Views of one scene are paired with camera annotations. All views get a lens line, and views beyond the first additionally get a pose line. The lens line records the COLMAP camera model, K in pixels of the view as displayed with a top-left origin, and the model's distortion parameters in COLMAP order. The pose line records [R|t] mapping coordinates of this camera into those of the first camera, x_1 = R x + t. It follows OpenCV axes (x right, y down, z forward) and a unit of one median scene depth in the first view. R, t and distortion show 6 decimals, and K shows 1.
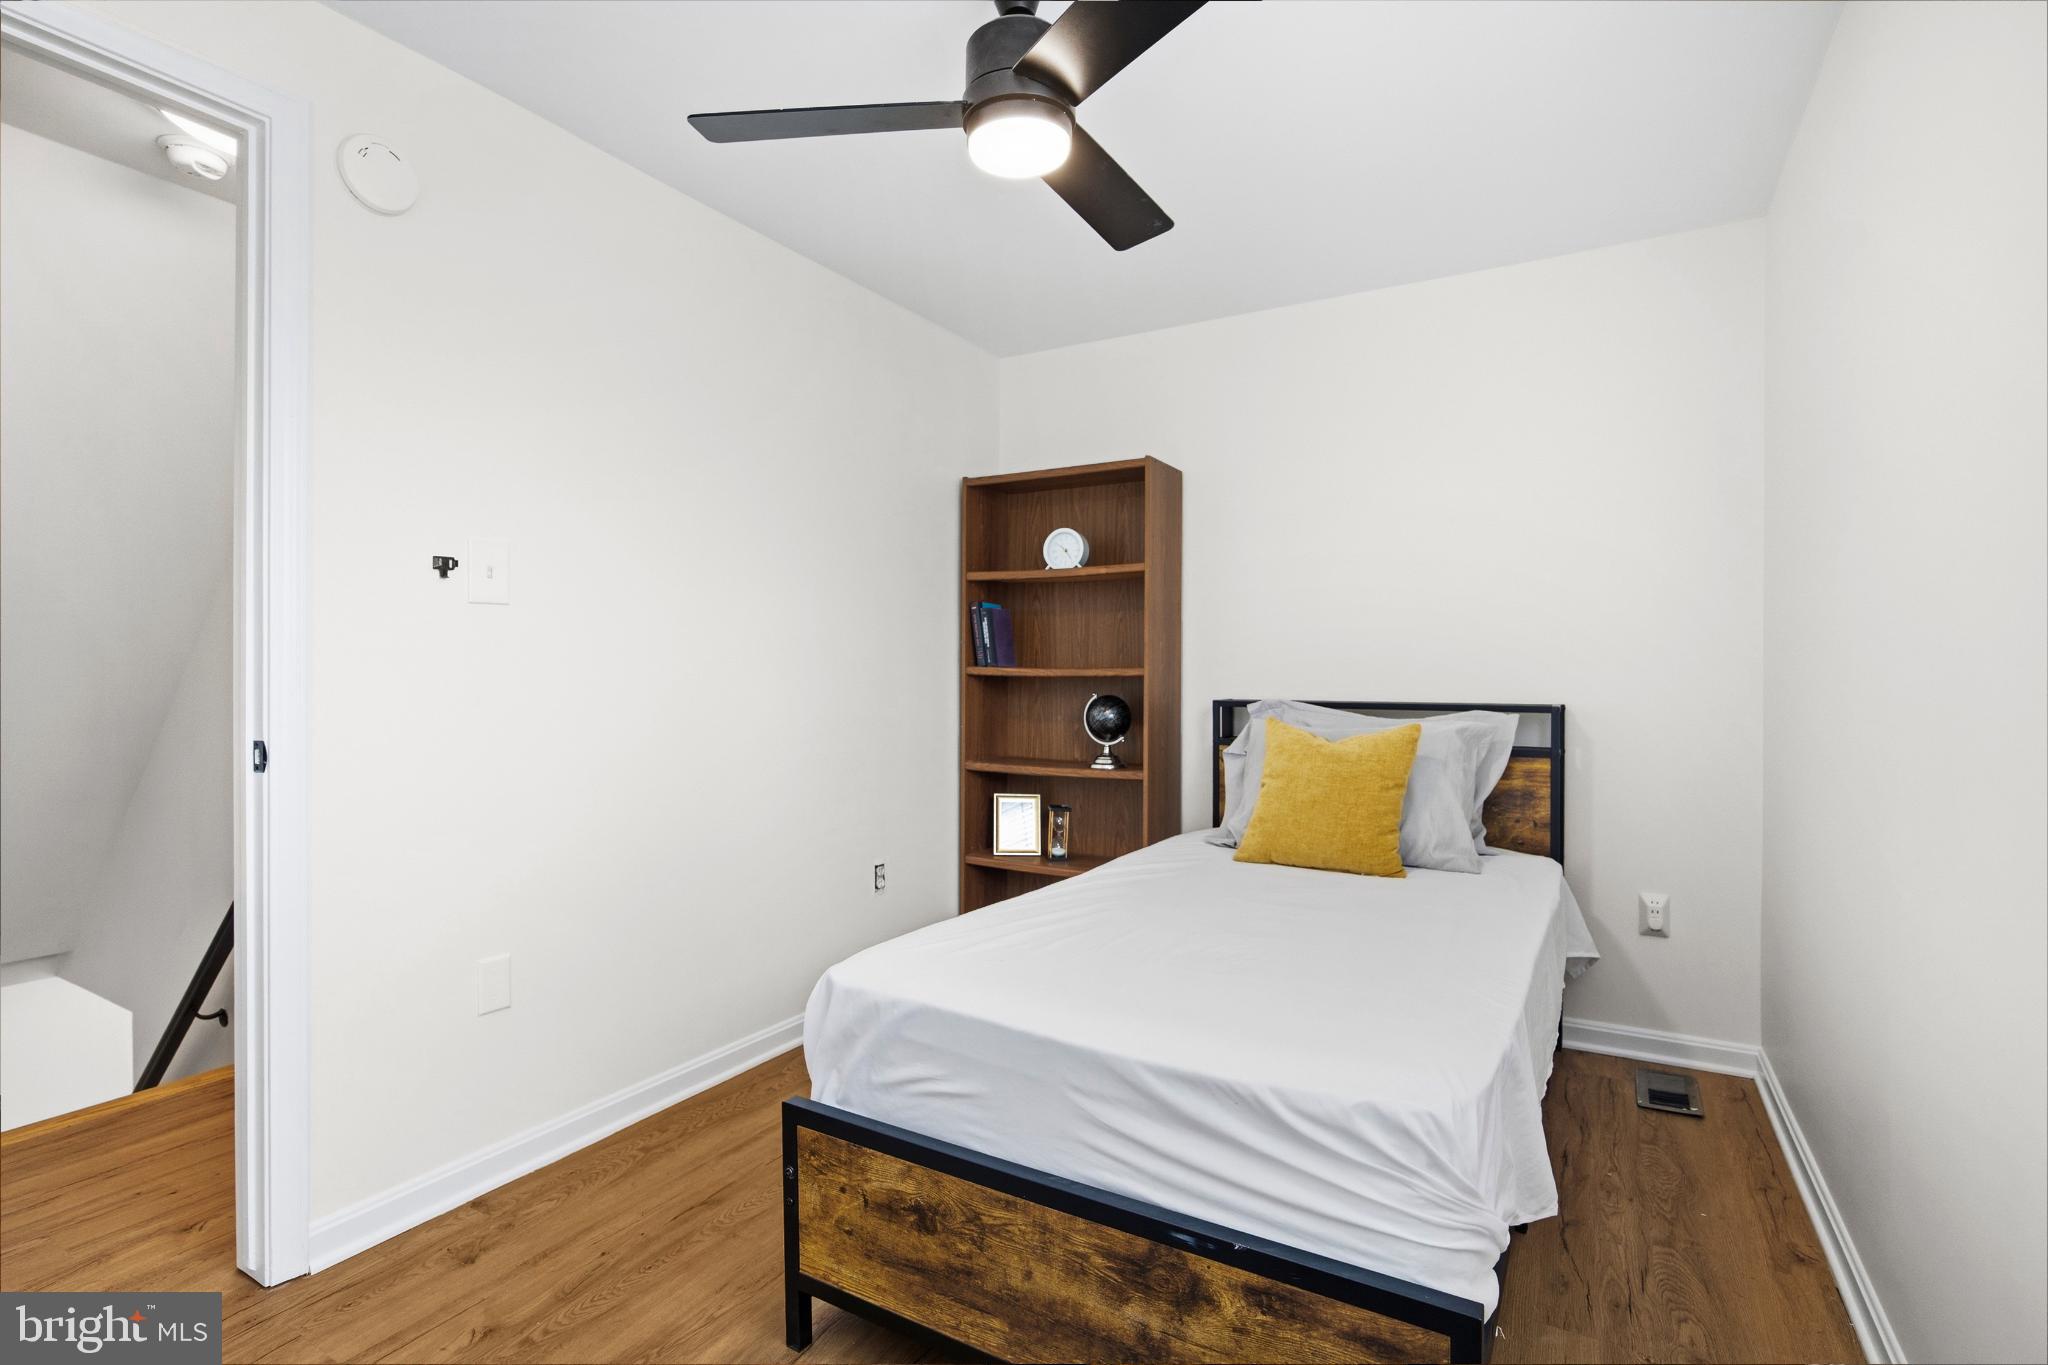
lens RADIAL K [[955.5, 0, 1021.7], [0, 955.5, 670.2], [0, 0, 1]] dist [-0.016463, -0.000033]
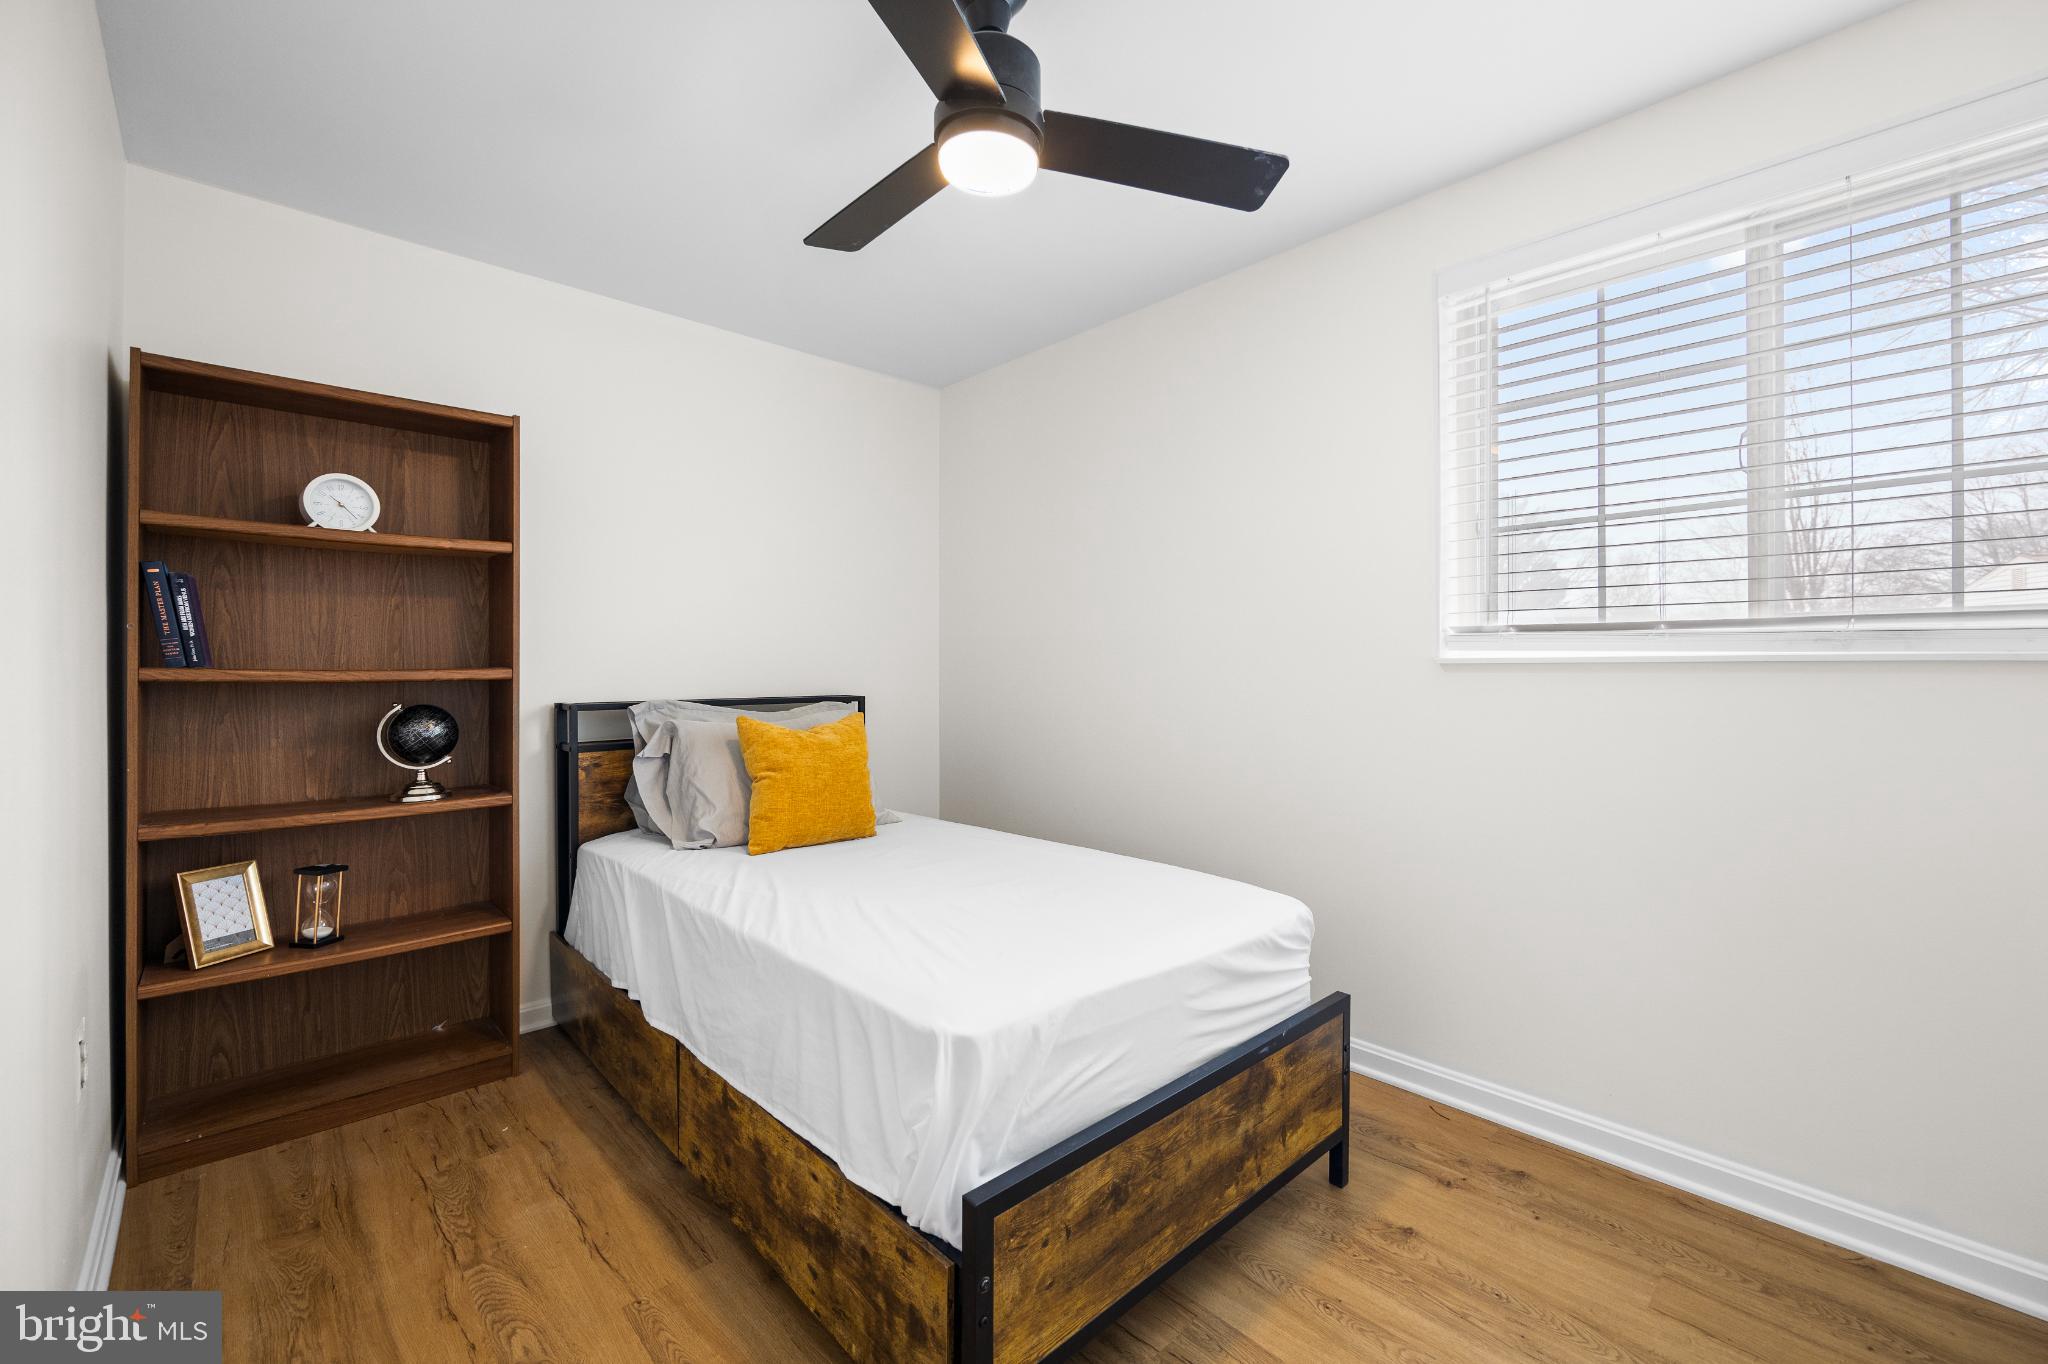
lens RADIAL K [[845.9, 0, 1017.7], [0, 845.9, 662.3], [0, 0, 1]] dist [-0.000327, -0.000054]
pose [[0.286738, 0.003145, 0.958004, -0.430970], [0.005185, 0.999975, -0.004835, -0.002251], [-0.957995, 0.006354, 0.286714, 0.350073]]
